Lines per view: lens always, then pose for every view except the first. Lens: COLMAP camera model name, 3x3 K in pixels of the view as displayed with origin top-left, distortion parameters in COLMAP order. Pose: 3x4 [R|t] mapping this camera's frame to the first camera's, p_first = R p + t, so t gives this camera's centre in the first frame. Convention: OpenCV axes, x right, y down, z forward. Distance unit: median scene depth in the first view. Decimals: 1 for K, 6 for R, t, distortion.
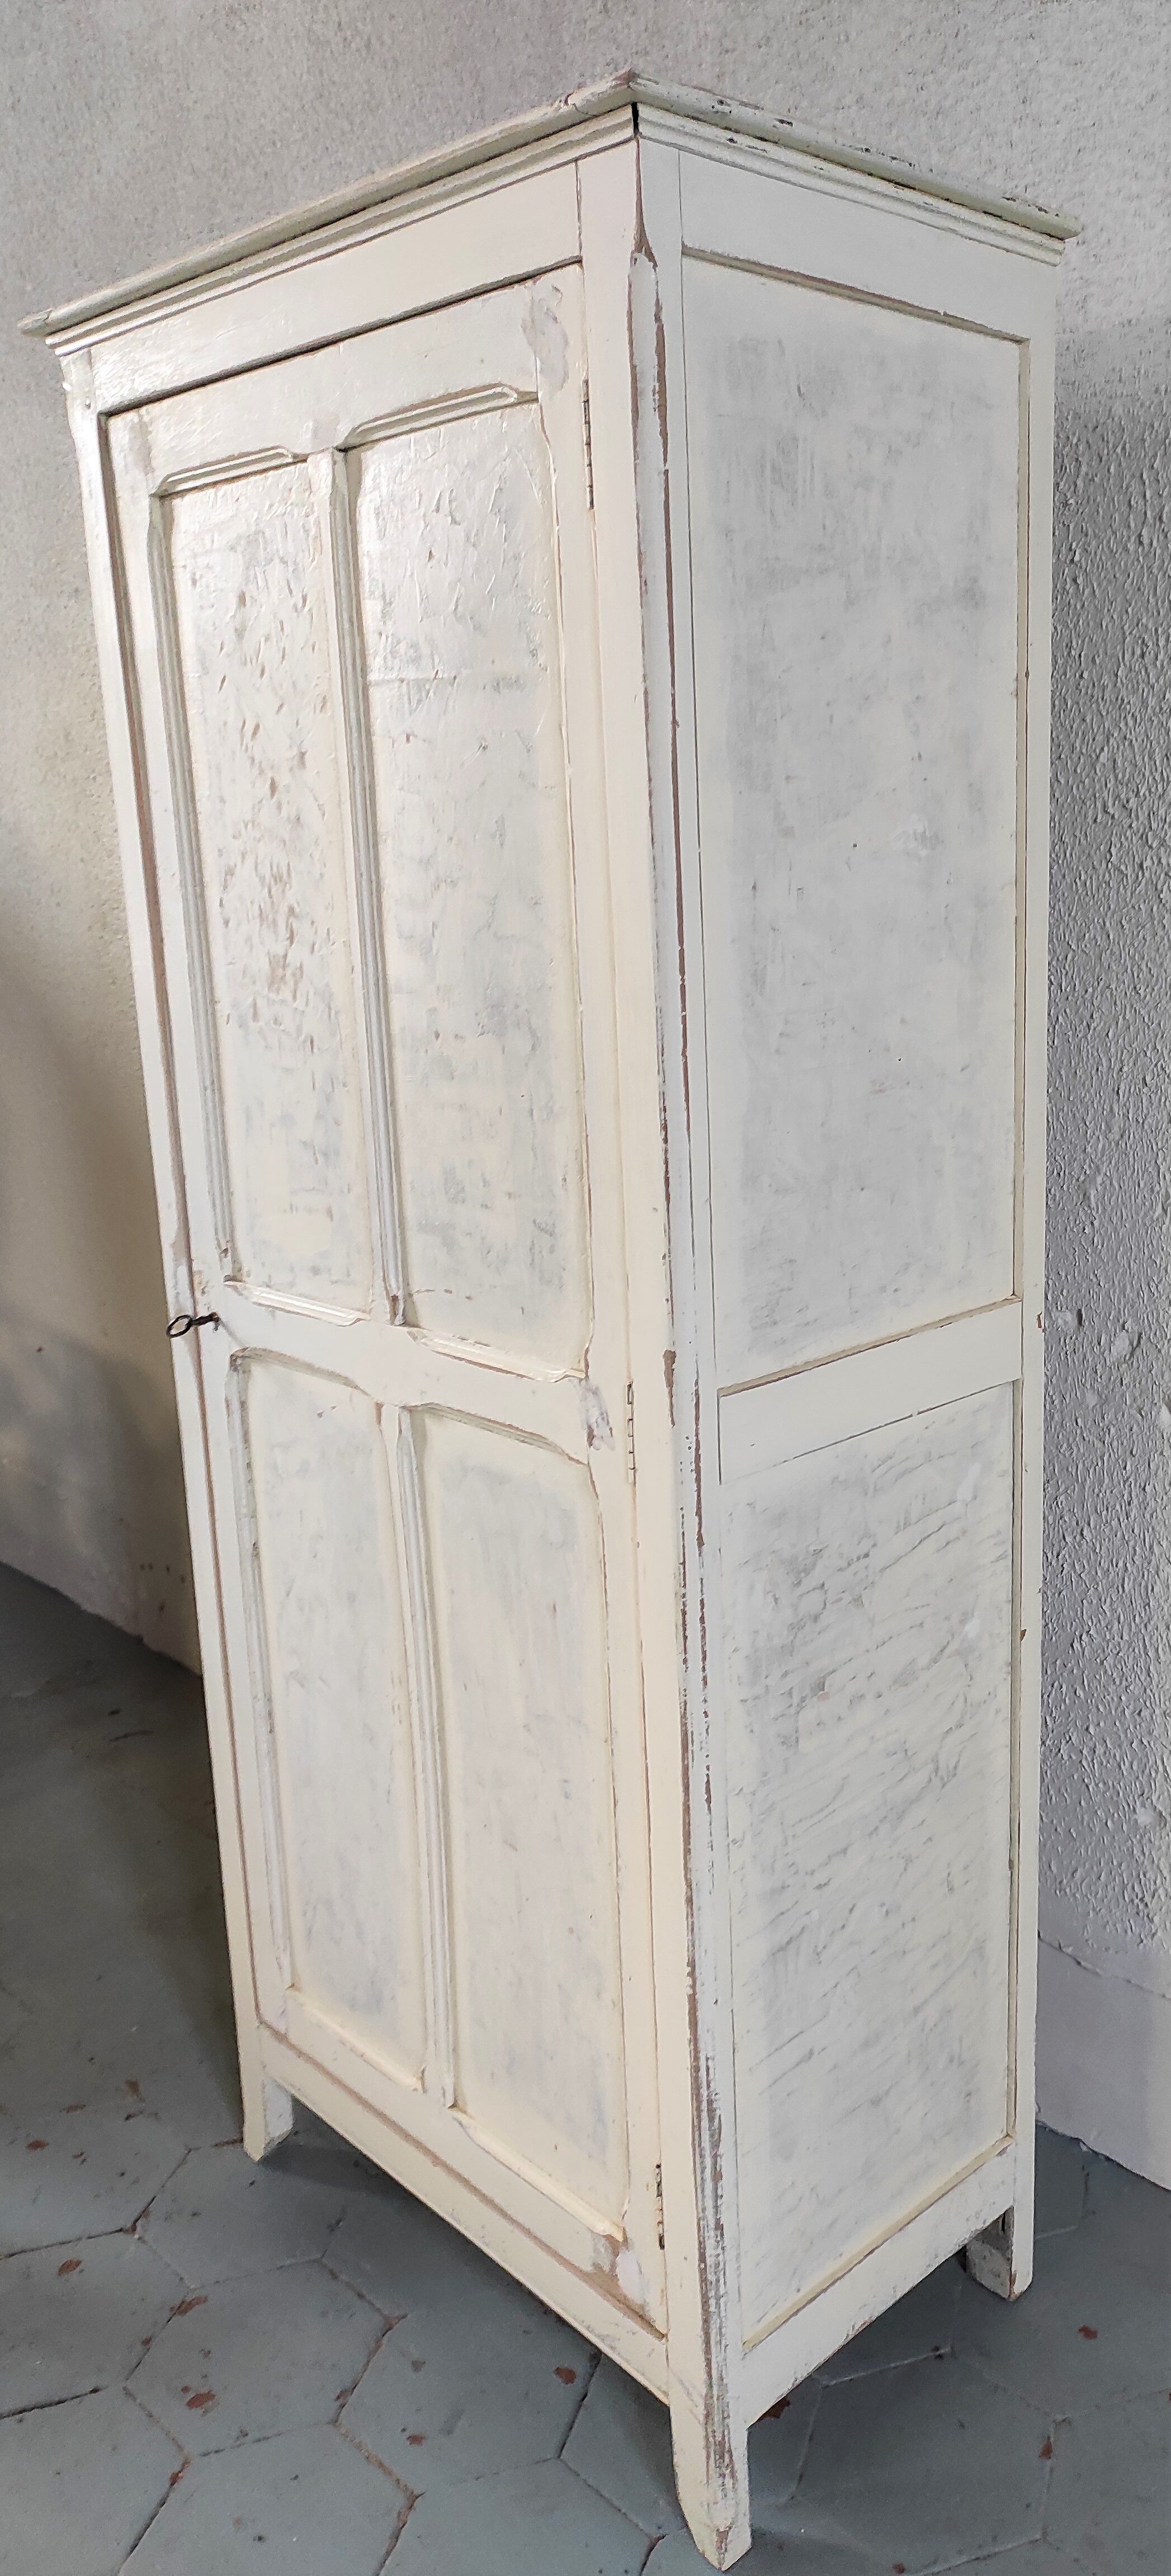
lens RADIAL K [[1939.2, 0, 784.7], [0, 1939.2, 1291.8], [0, 0, 1]] dist [0.036869, -0.009679]
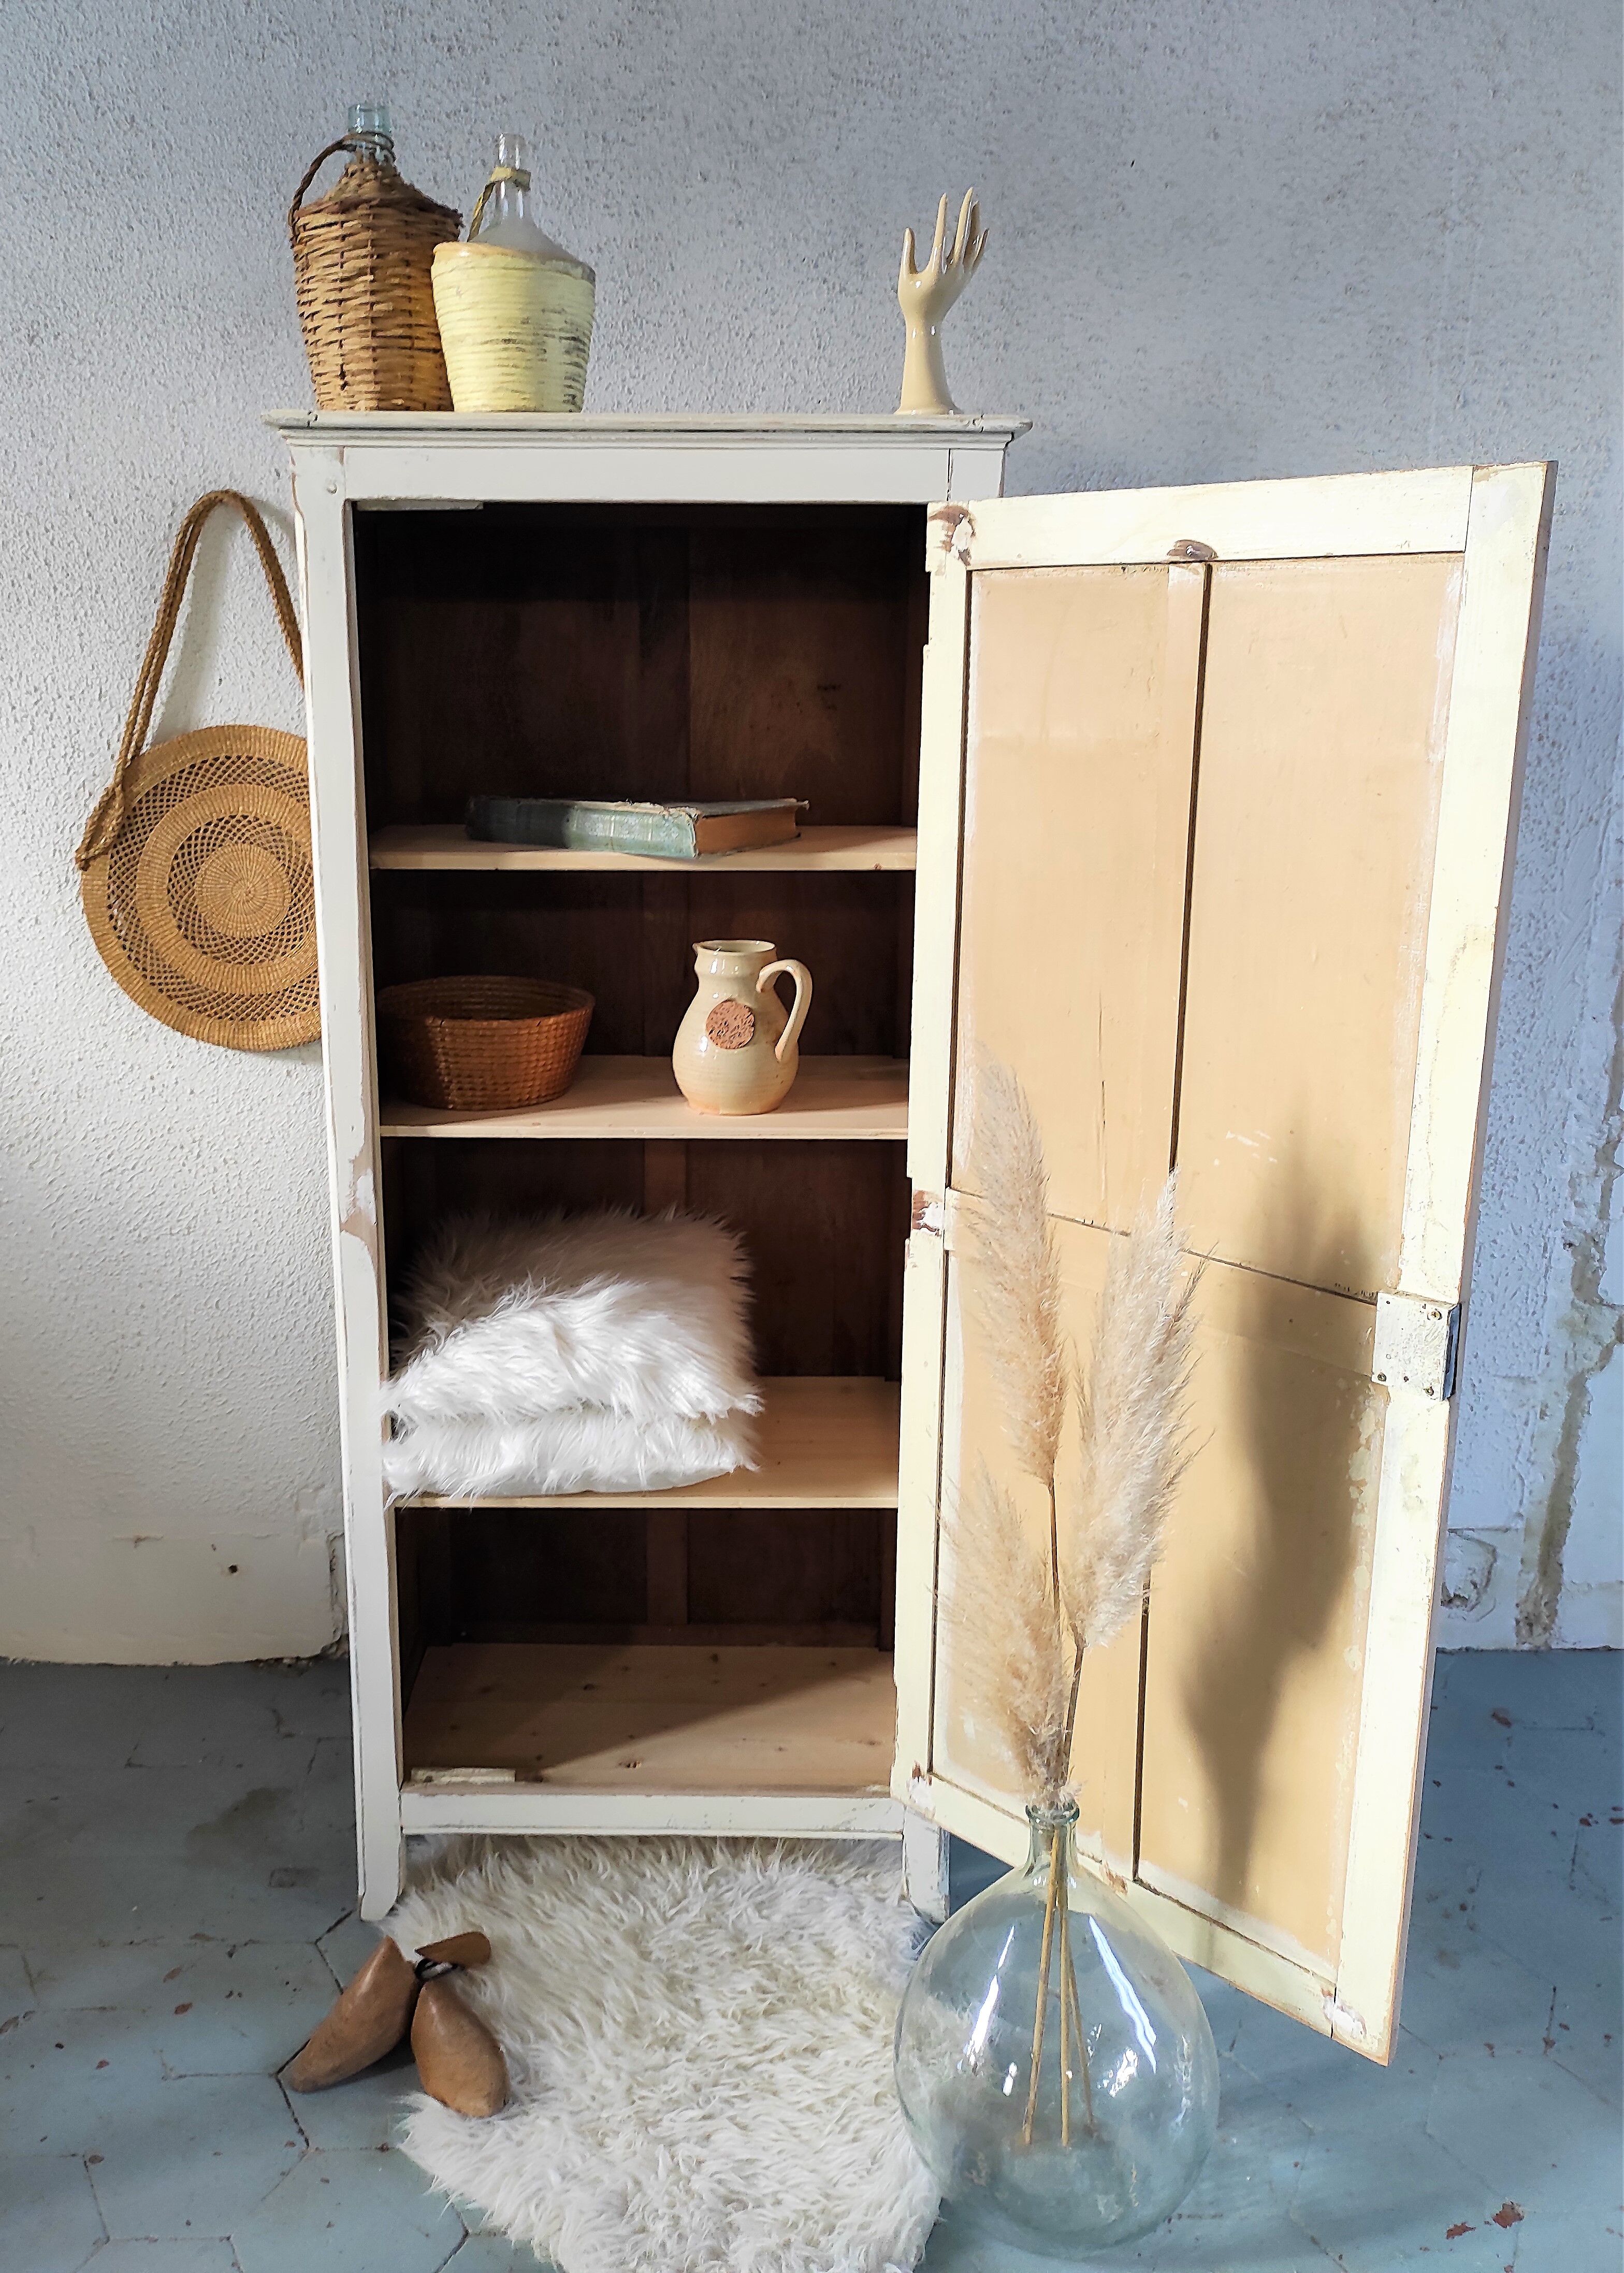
lens RADIAL K [[1767.4, 0, 723.7], [0, 1767.4, 1079.1], [0, 0, 1]] dist [0.050766, -0.057951]
pose [[0.711182, -0.138595, 0.689211, -1.096933], [0.147896, 0.987930, 0.046054, -0.110572], [-0.687275, 0.069179, 0.723096, 0.049188]]
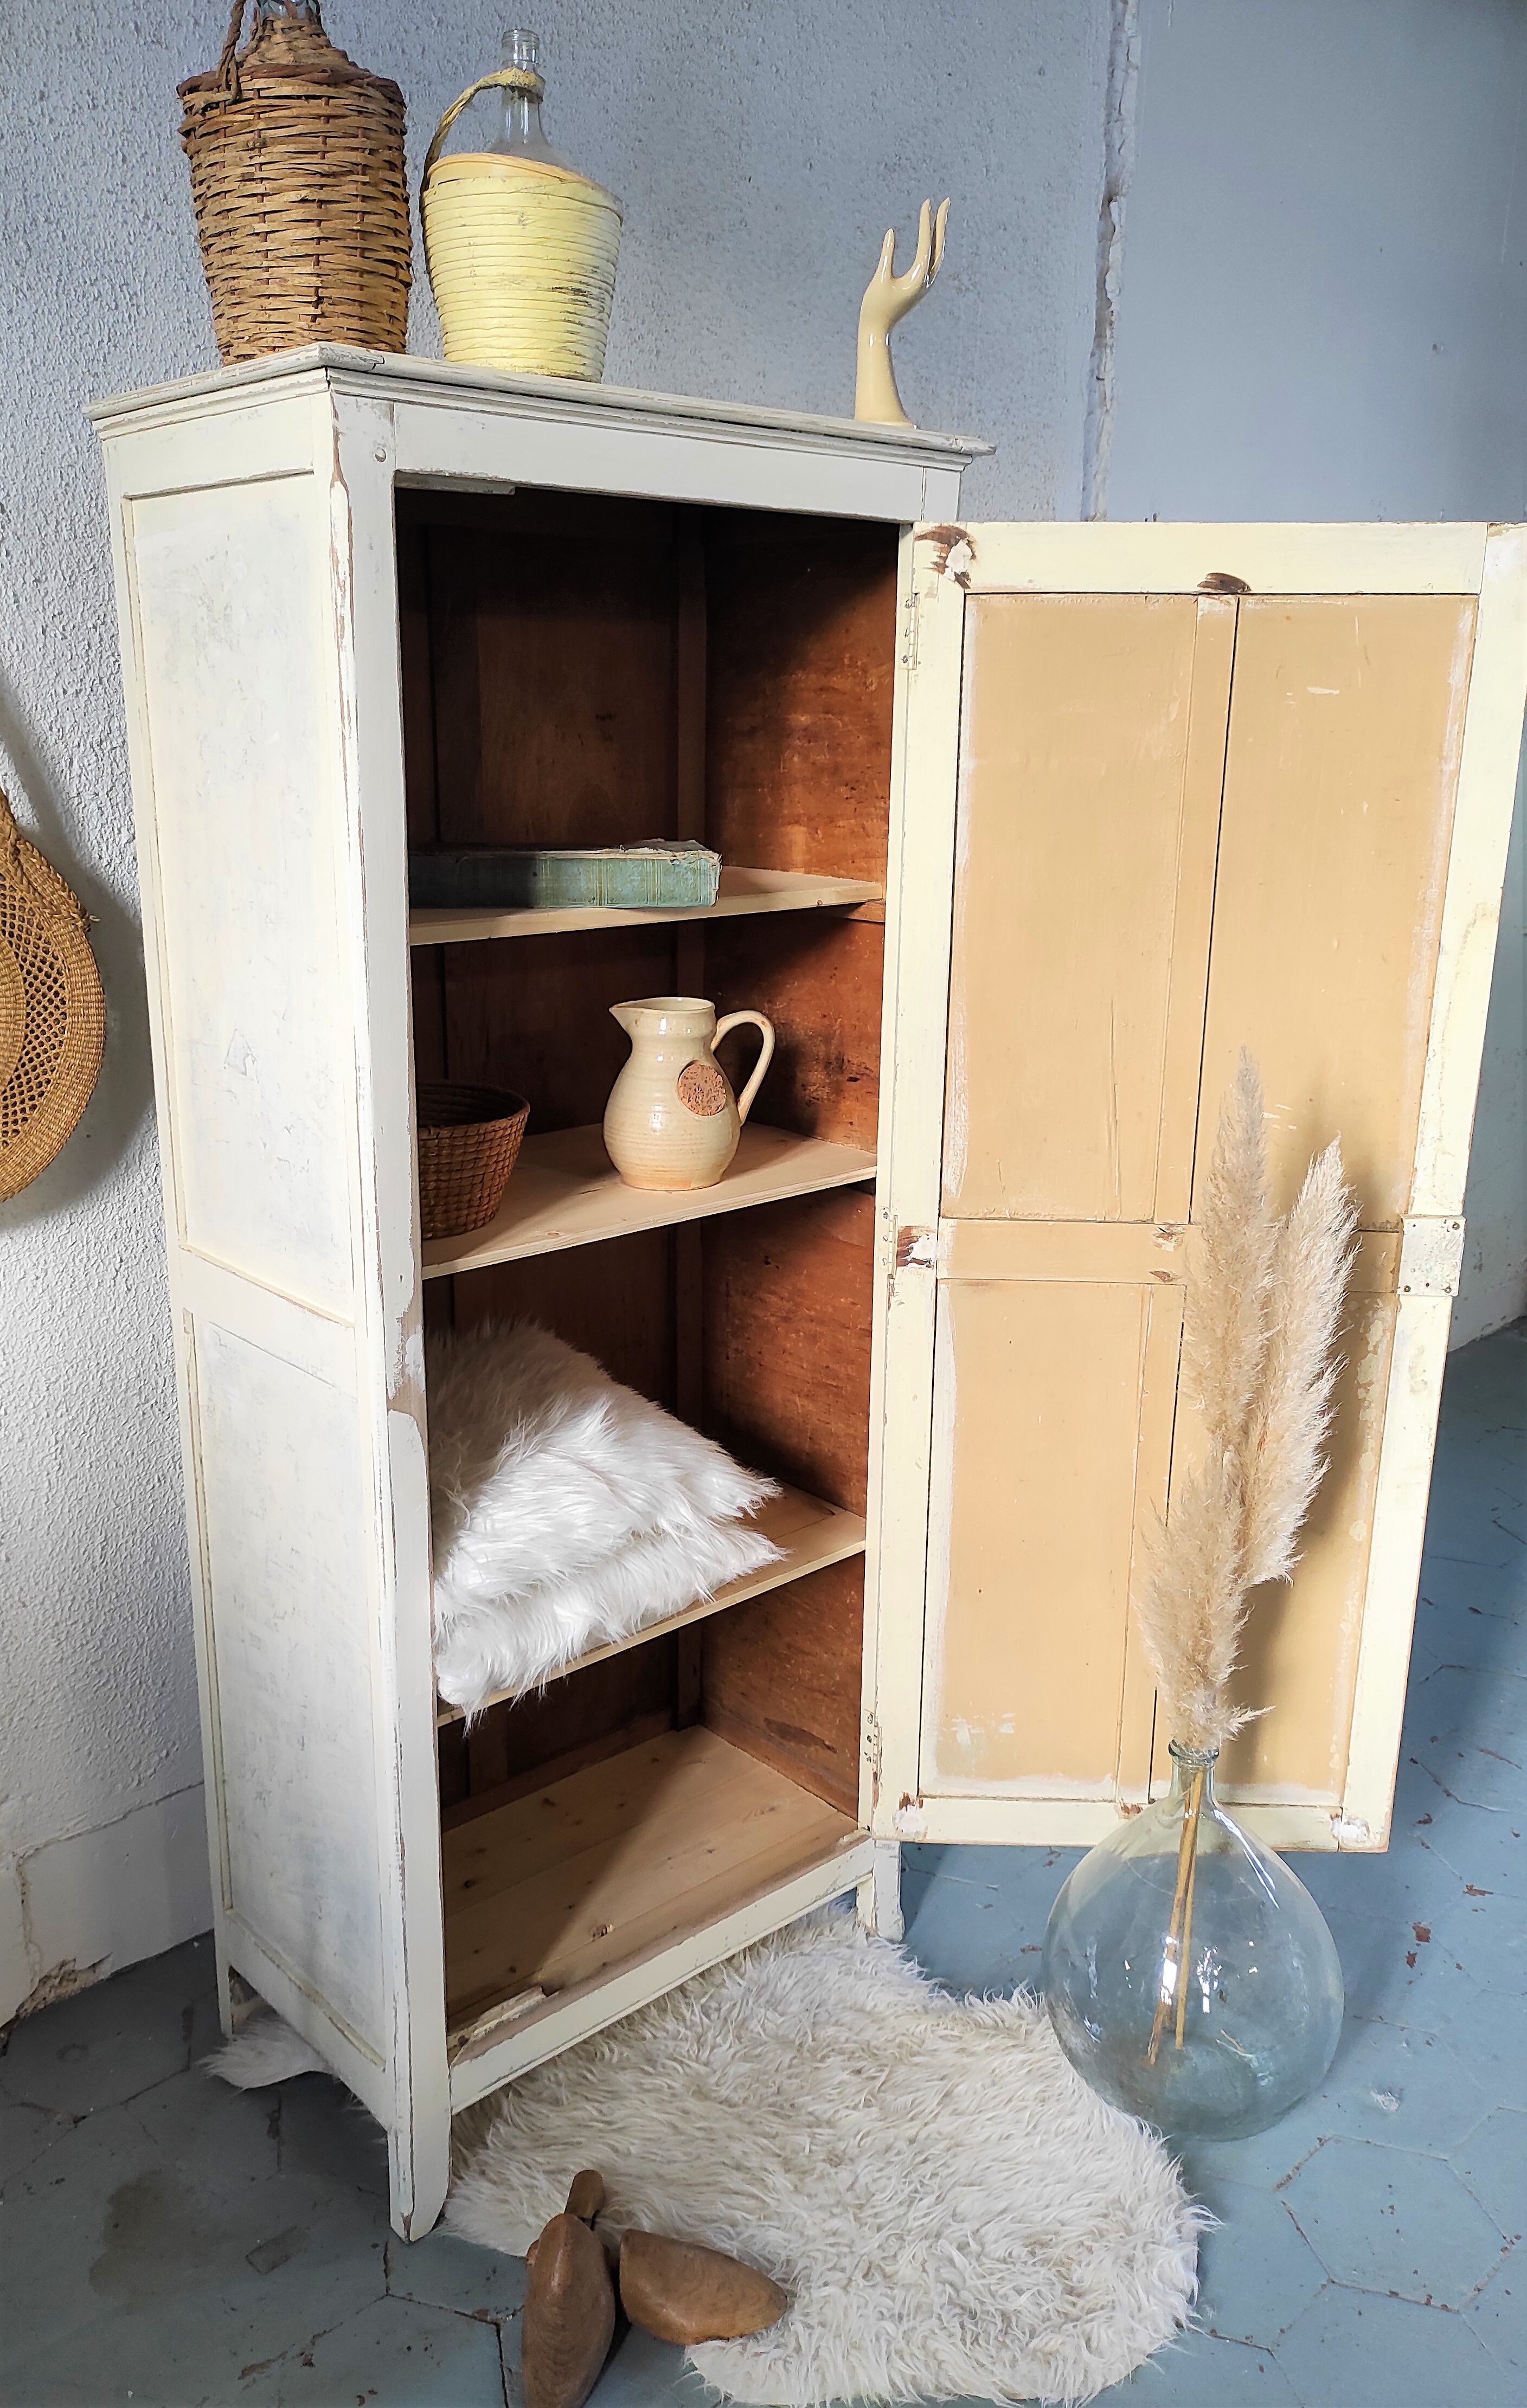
lens RADIAL K [[1847.3, 0, 712.2], [0, 1847.3, 1210.8], [0, 0, 1]] dist [0.050087, -0.055112]
pose [[0.071246, -0.242392, 0.967559, -1.428176], [0.230139, 0.947846, 0.220507, -0.292803], [-0.970546, 0.206963, 0.123314, 0.882824]]
